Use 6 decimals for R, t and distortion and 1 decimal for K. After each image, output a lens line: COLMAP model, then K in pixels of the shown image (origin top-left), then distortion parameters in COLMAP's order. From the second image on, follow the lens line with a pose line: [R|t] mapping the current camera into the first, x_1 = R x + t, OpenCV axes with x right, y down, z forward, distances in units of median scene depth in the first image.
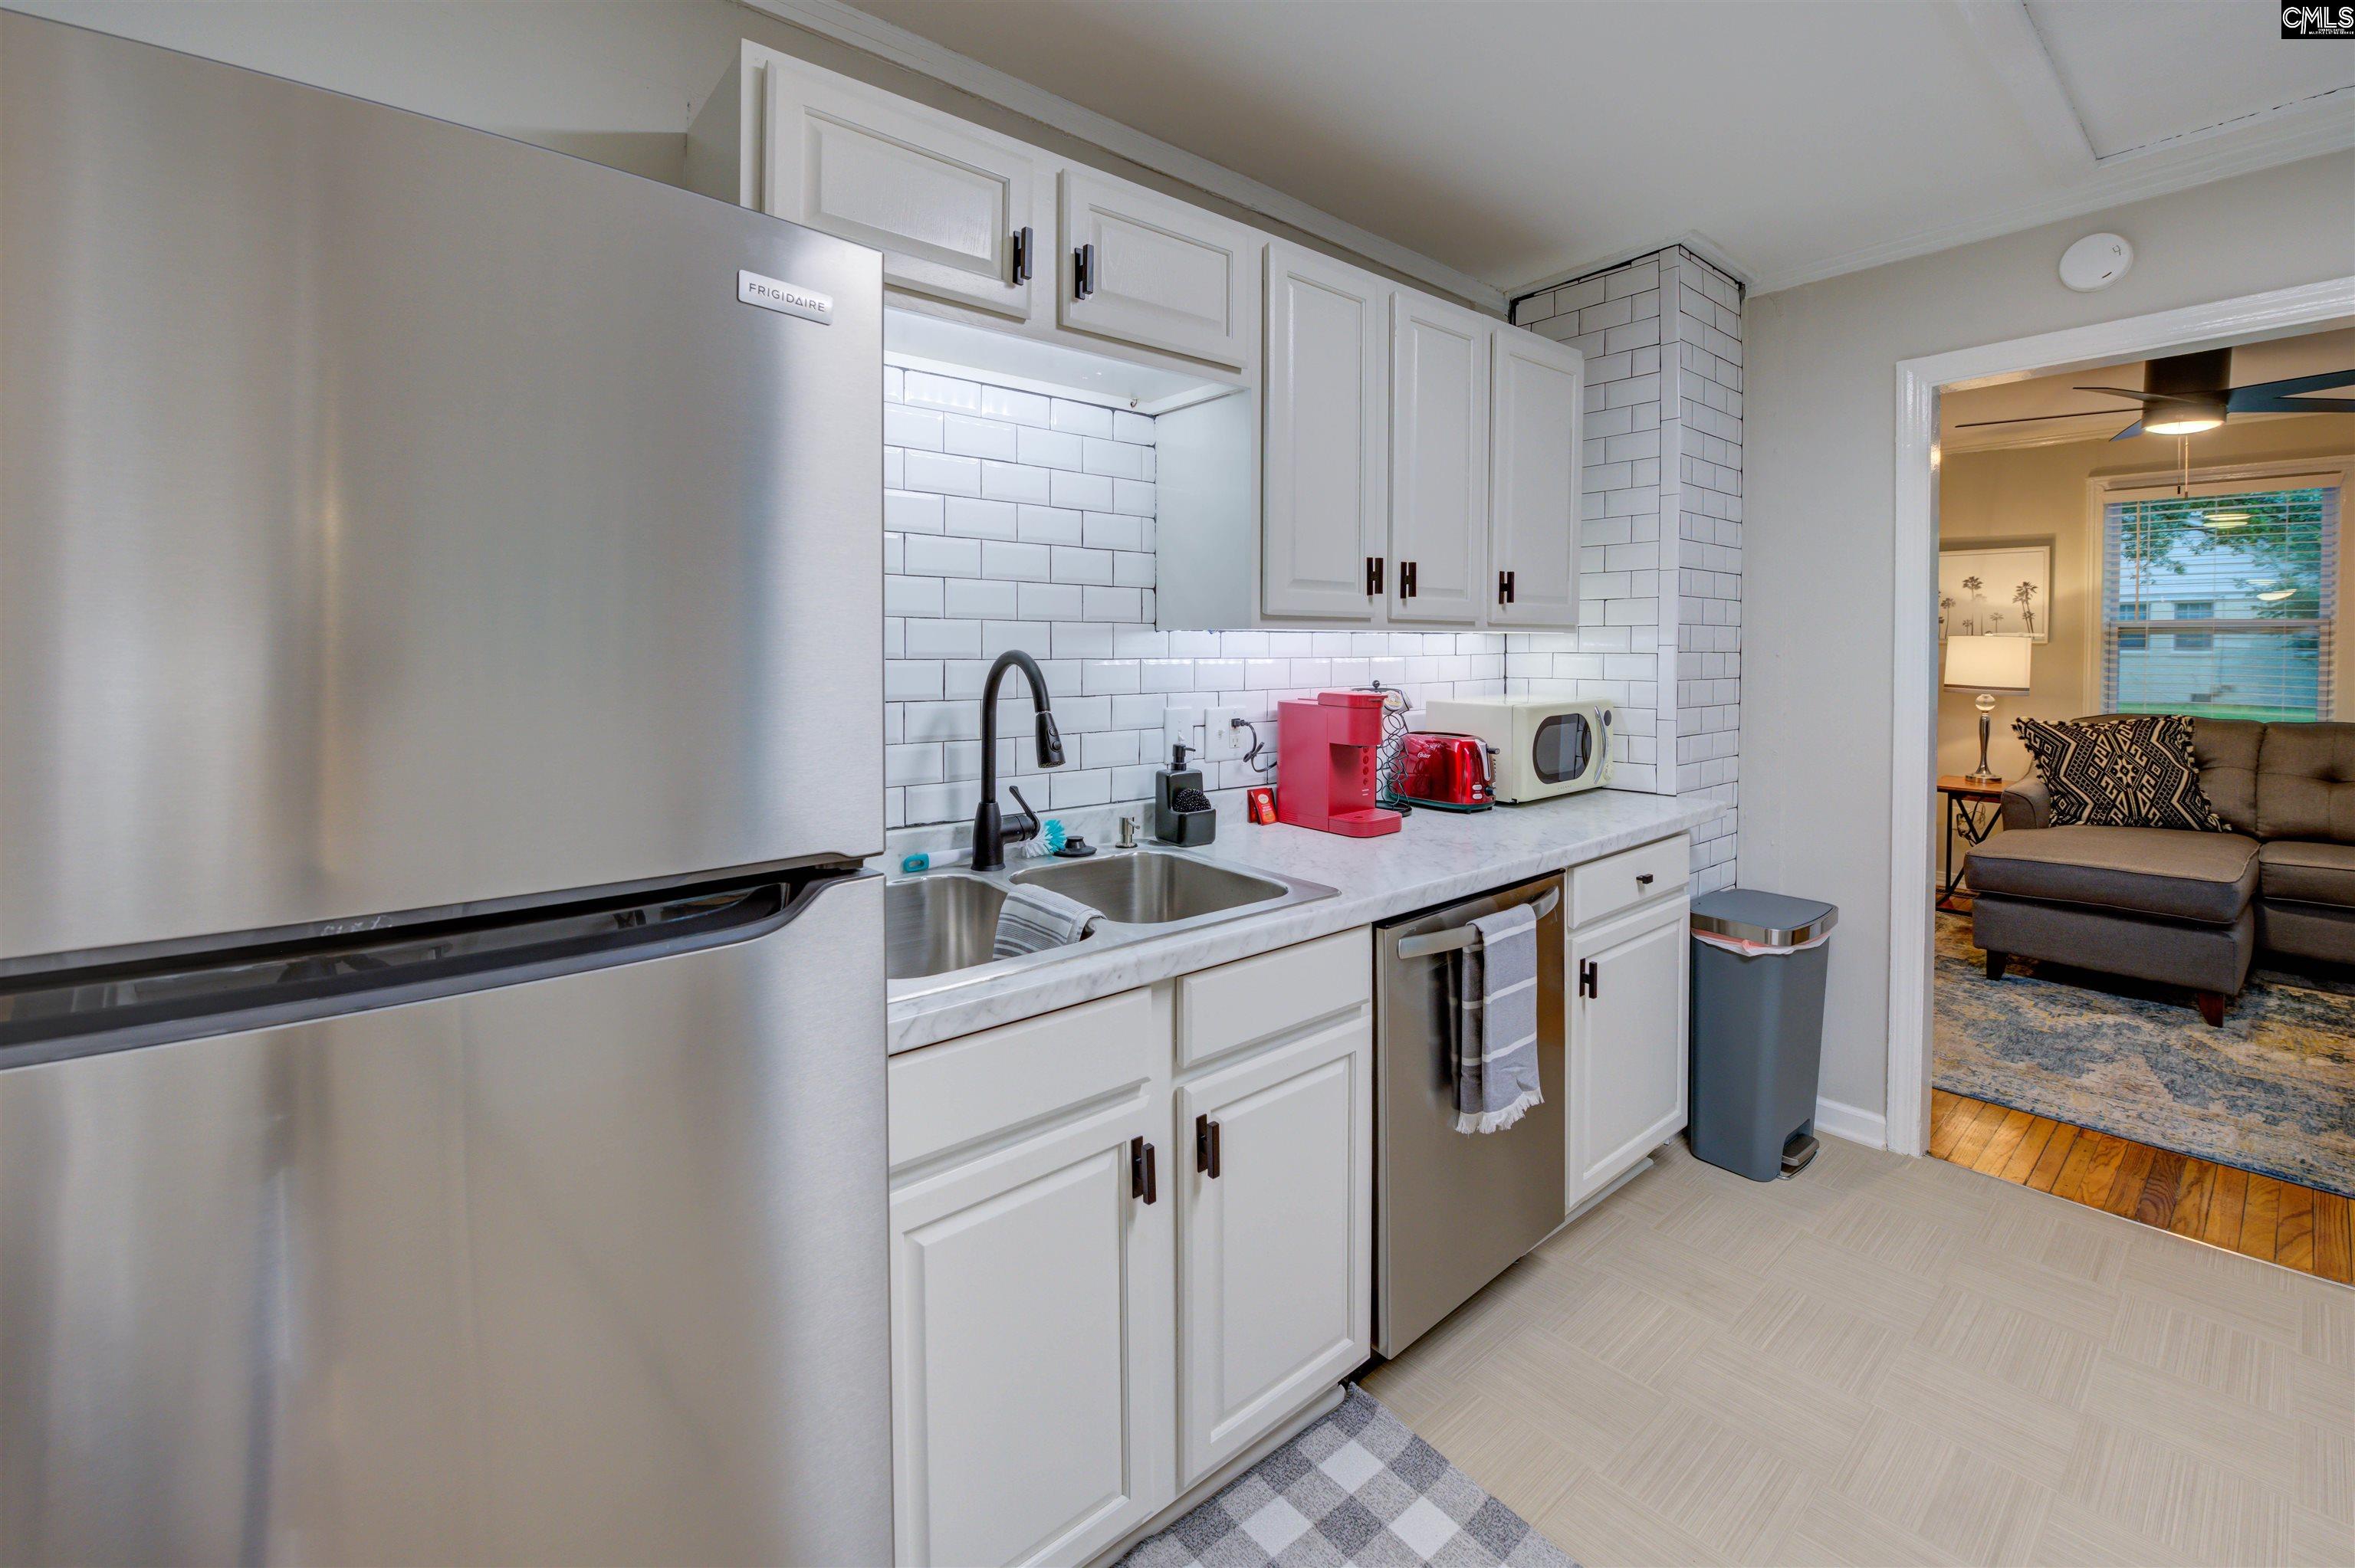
lens RADIAL K [[969.0, 0, 1176.5], [0, 969.0, 662.8], [0, 0, 1]] dist [-0.023102, -0.000386]
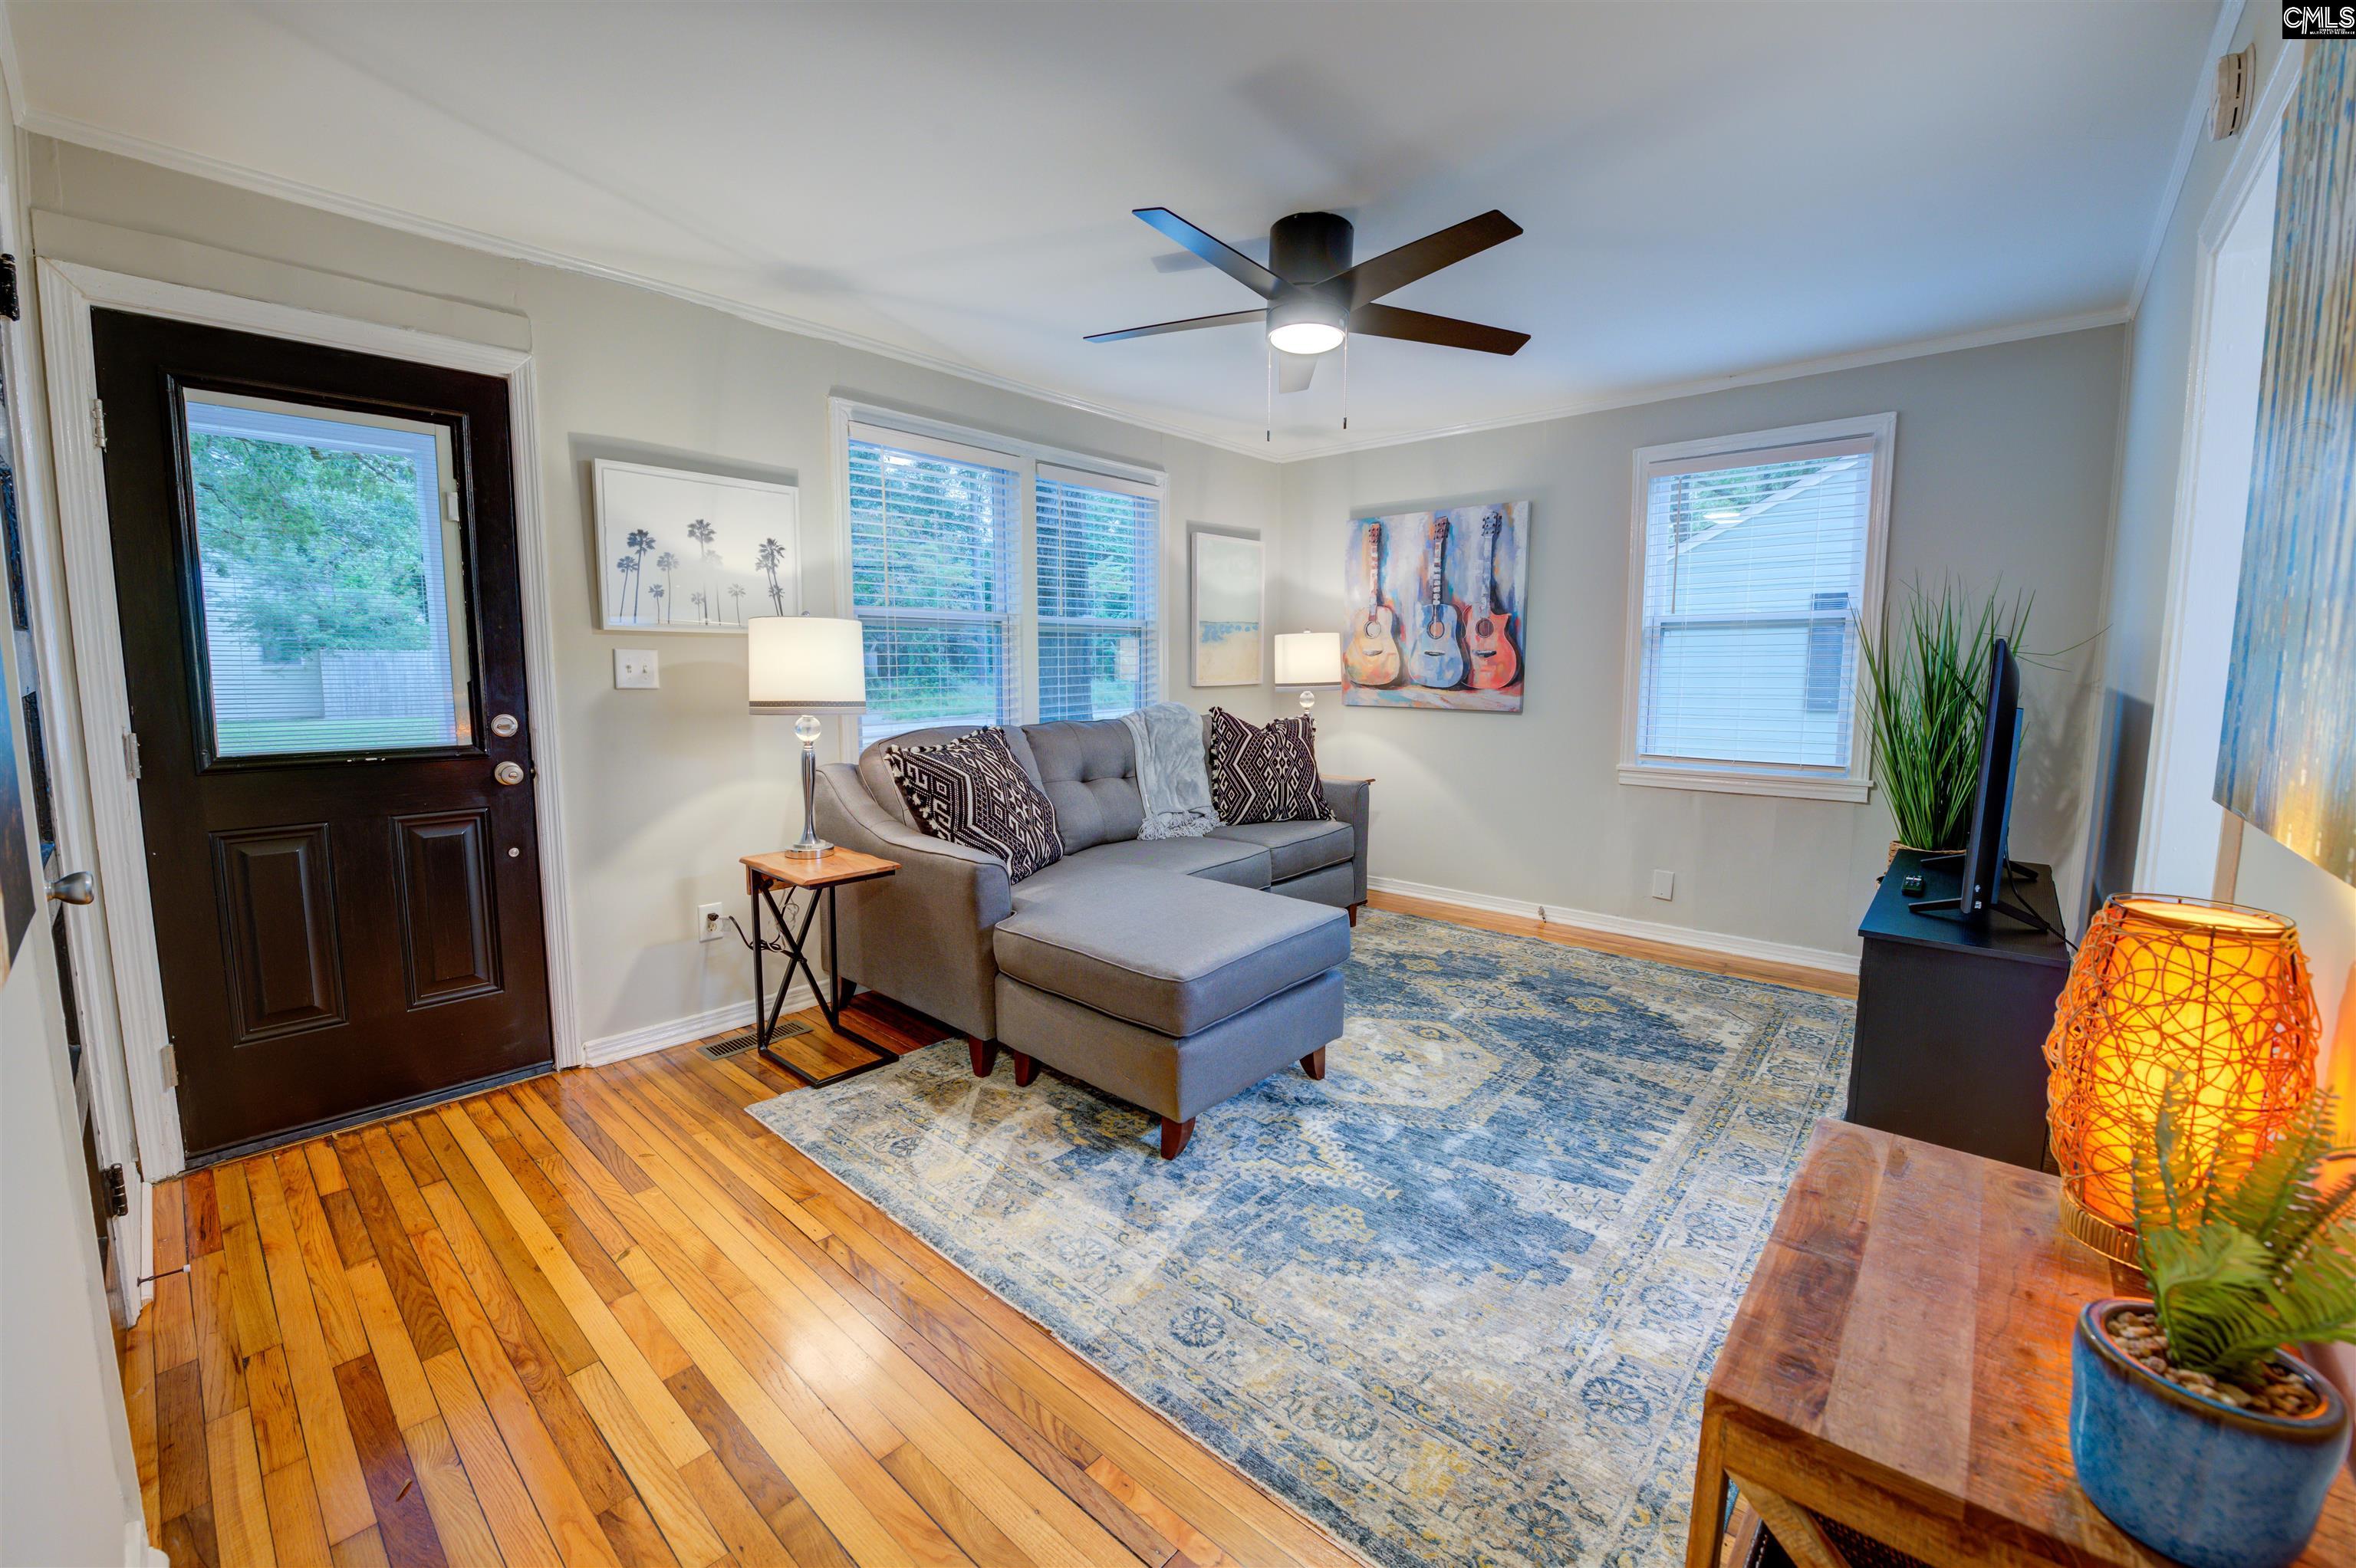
lens RADIAL K [[937.2, 0, 1173.5], [0, 937.2, 771.0], [0, 0, 1]] dist [-0.019823, -0.000529]
pose [[-0.153891, -0.112304, 0.981685, 0.385460], [0.020622, 0.992938, 0.116824, 0.006047], [-0.987873, 0.038222, -0.150488, 1.513645]]
